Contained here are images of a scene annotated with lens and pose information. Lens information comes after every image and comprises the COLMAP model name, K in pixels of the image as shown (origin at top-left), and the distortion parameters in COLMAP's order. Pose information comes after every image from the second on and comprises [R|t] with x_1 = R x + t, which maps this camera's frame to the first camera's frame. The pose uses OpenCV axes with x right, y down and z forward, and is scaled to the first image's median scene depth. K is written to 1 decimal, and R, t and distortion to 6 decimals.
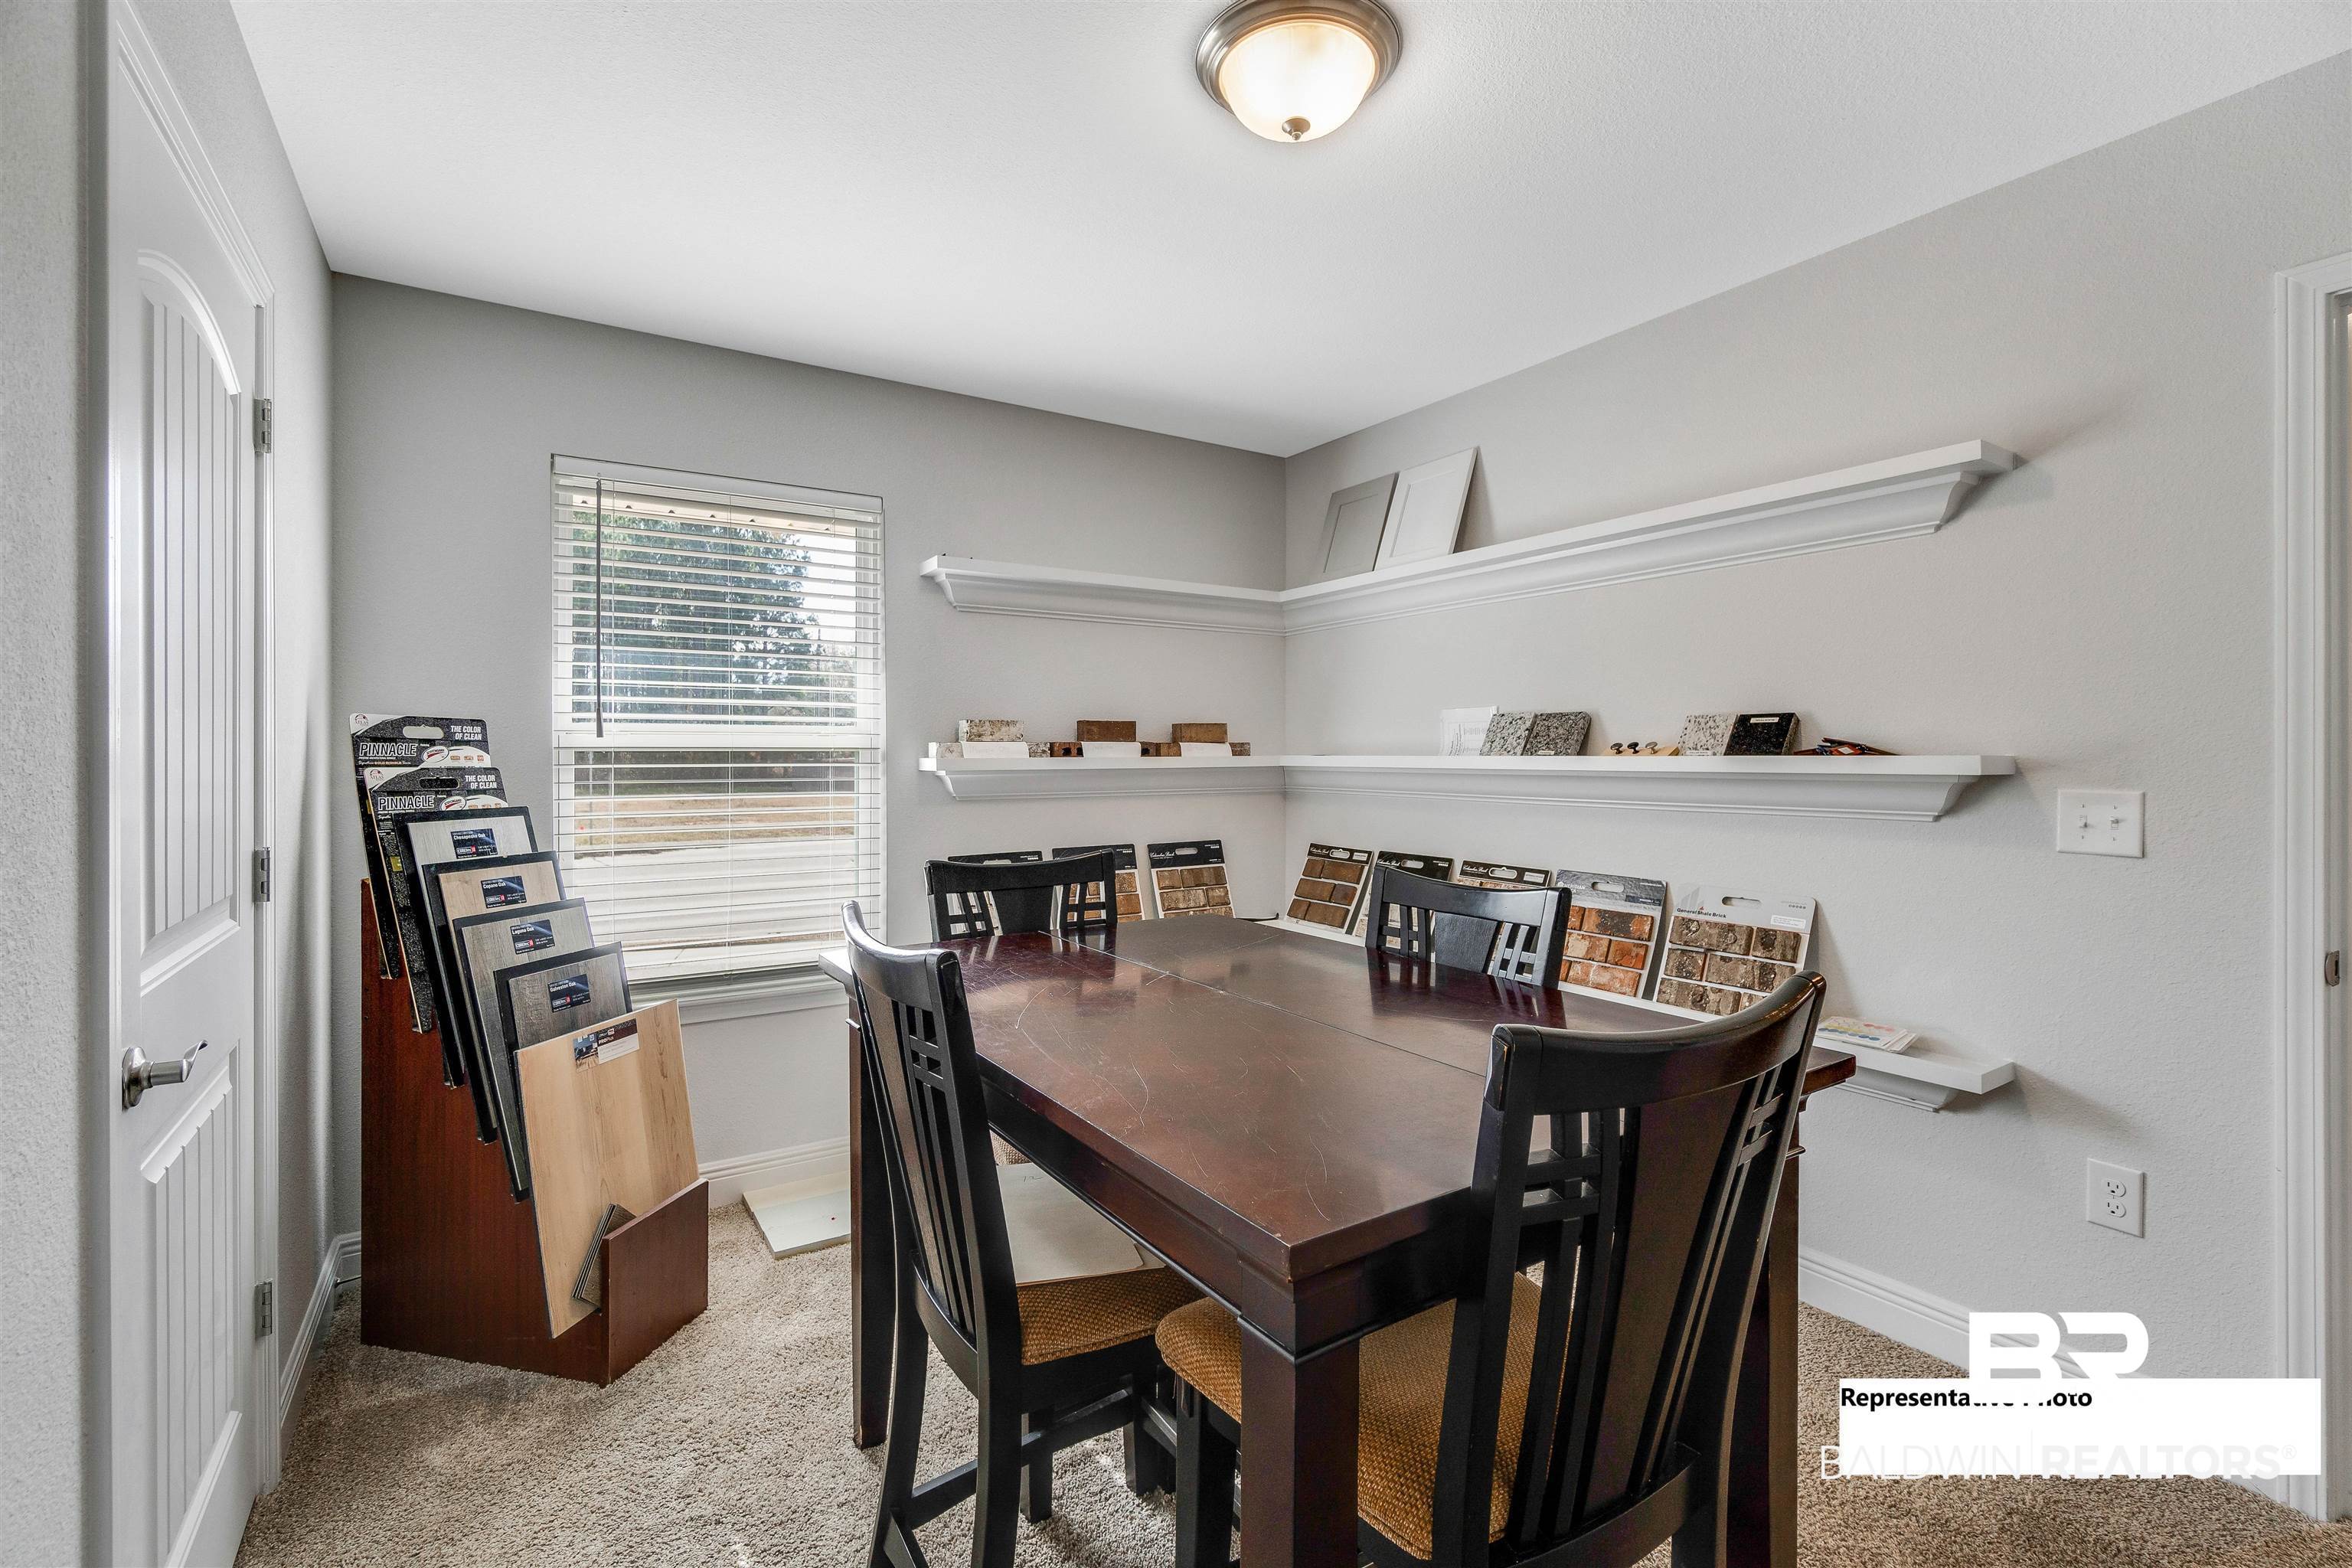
lens RADIAL K [[1031.5, 0, 1172.5], [0, 1031.5, 769.0], [0, 0, 1]] dist [0.001309, -0.000263]
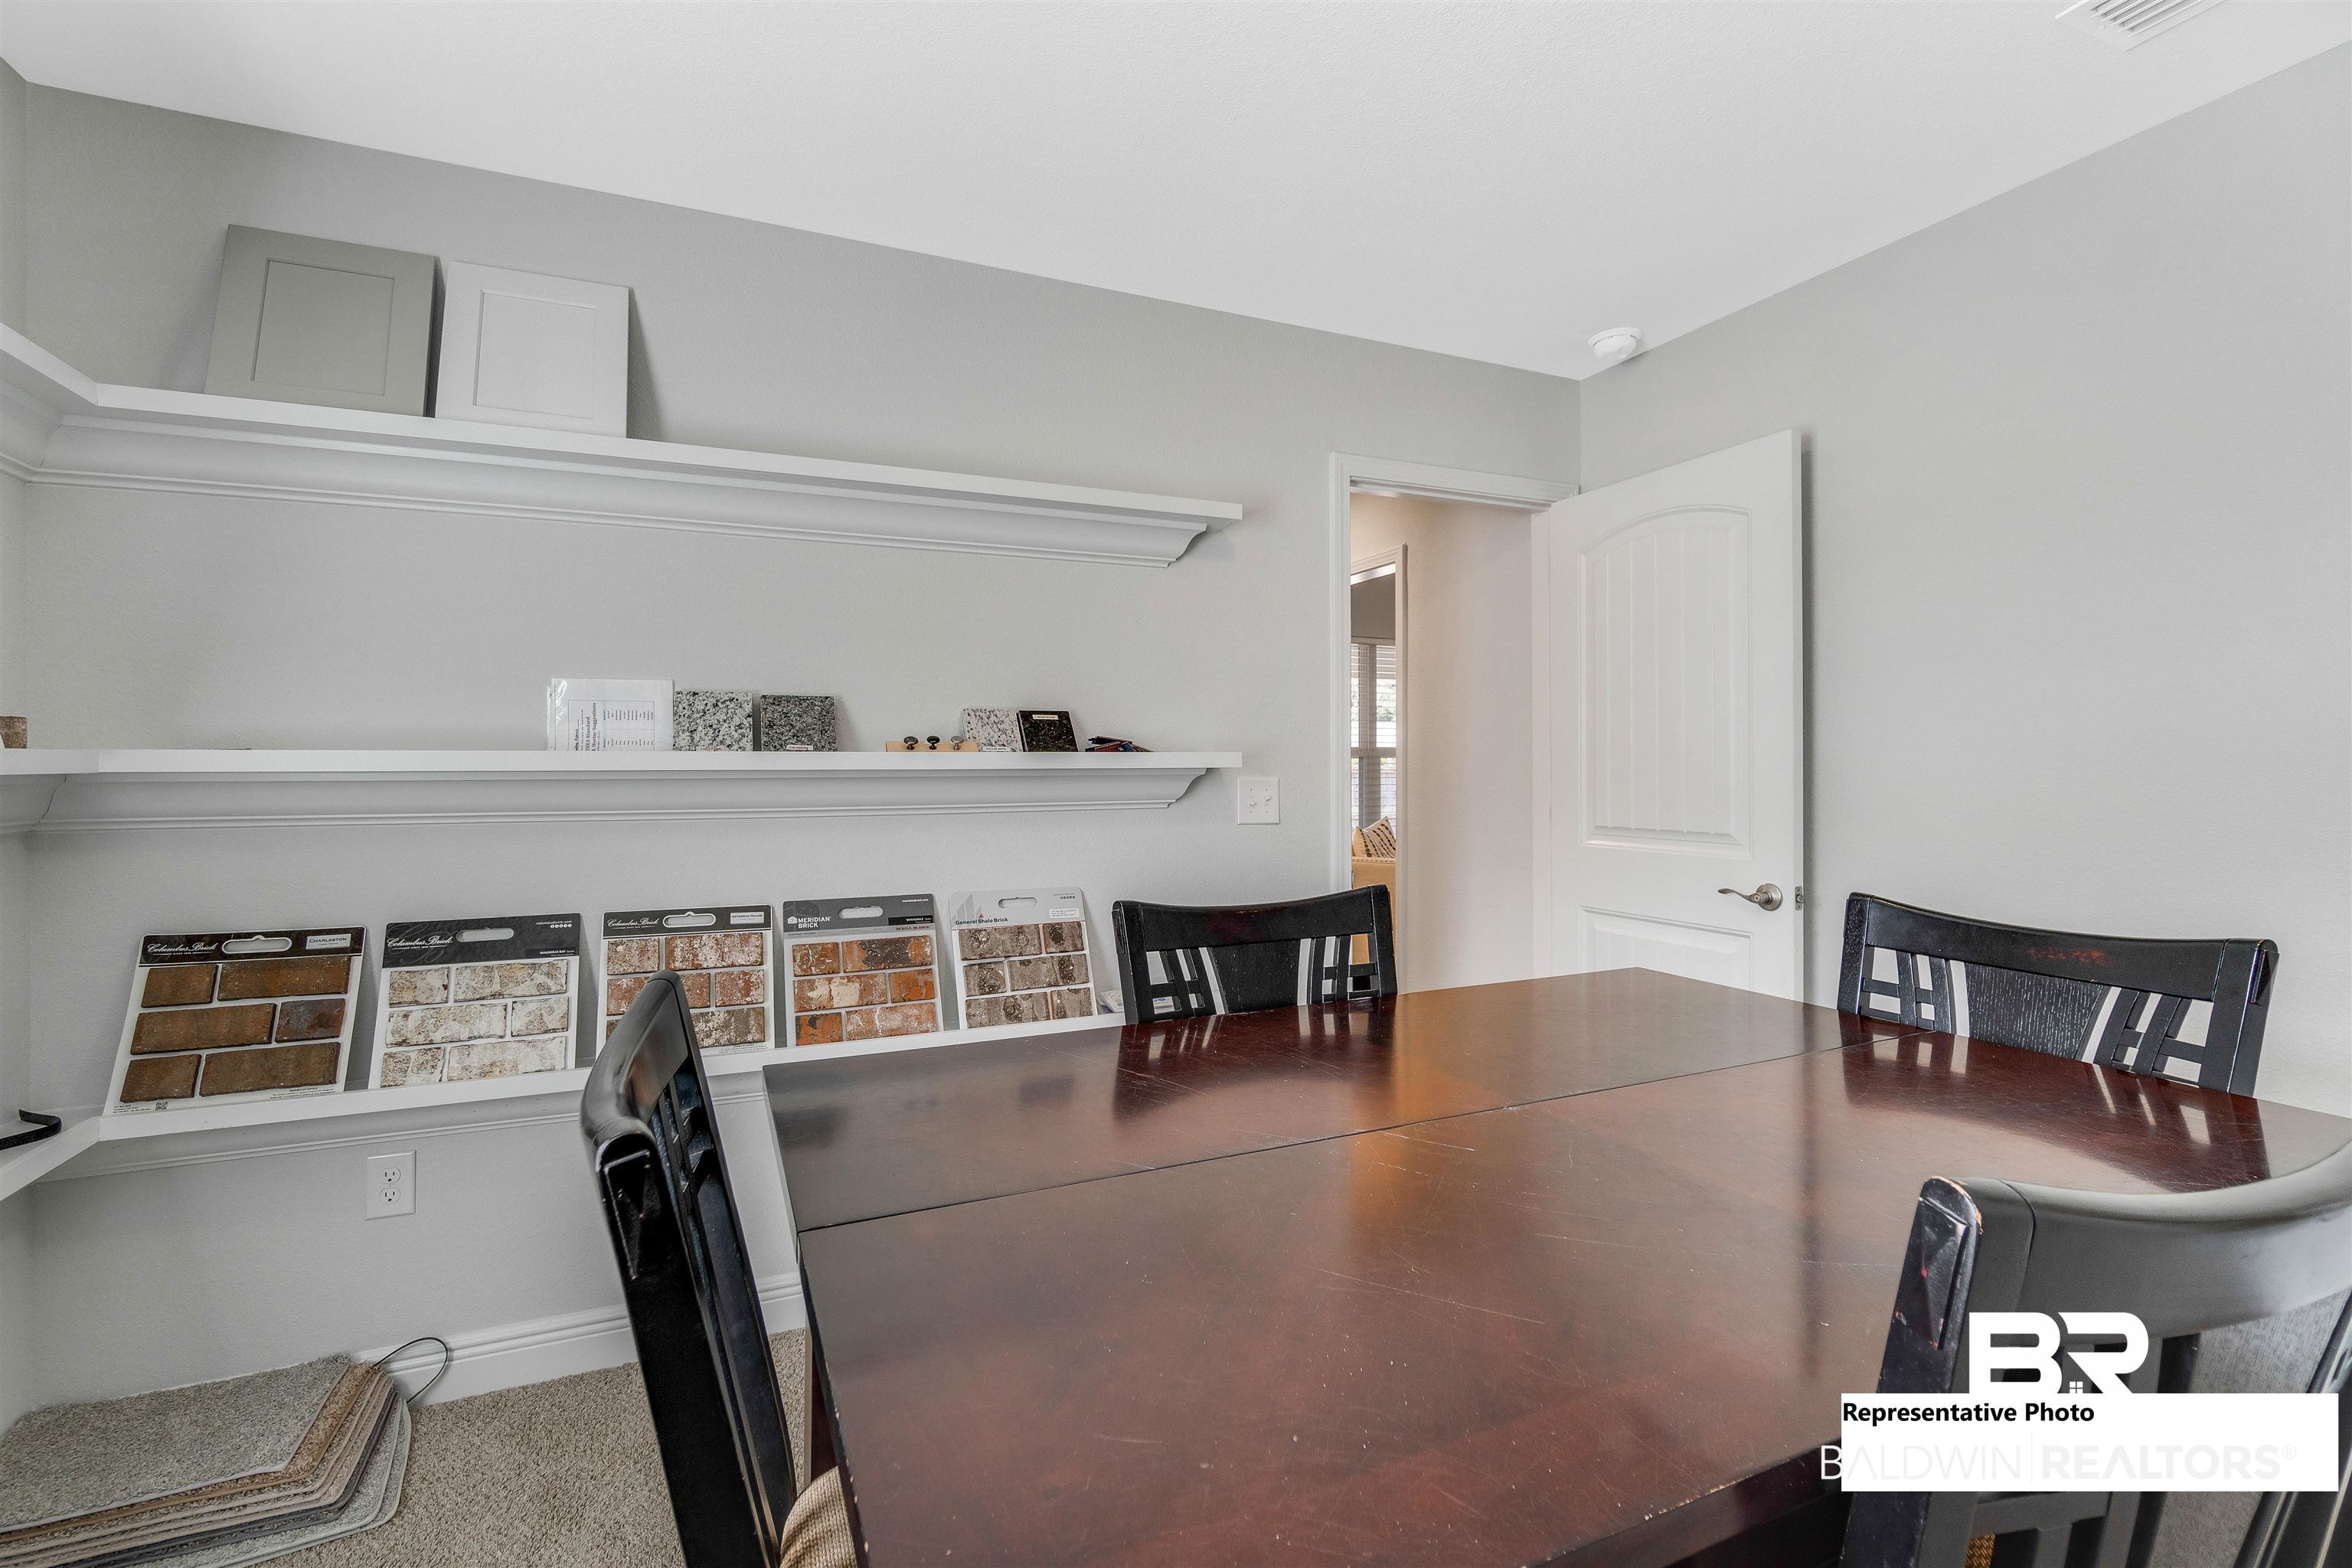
lens RADIAL K [[1031.5, 0, 1162.8], [0, 1031.5, 770.8], [0, 0, 1]] dist [0.001309, -0.000263]
pose [[0.159490, -0.007934, 0.987168, -0.369055], [0.015486, 0.999865, 0.005534, 0.001128], [-0.987078, 0.014404, 0.159592, 0.667855]]
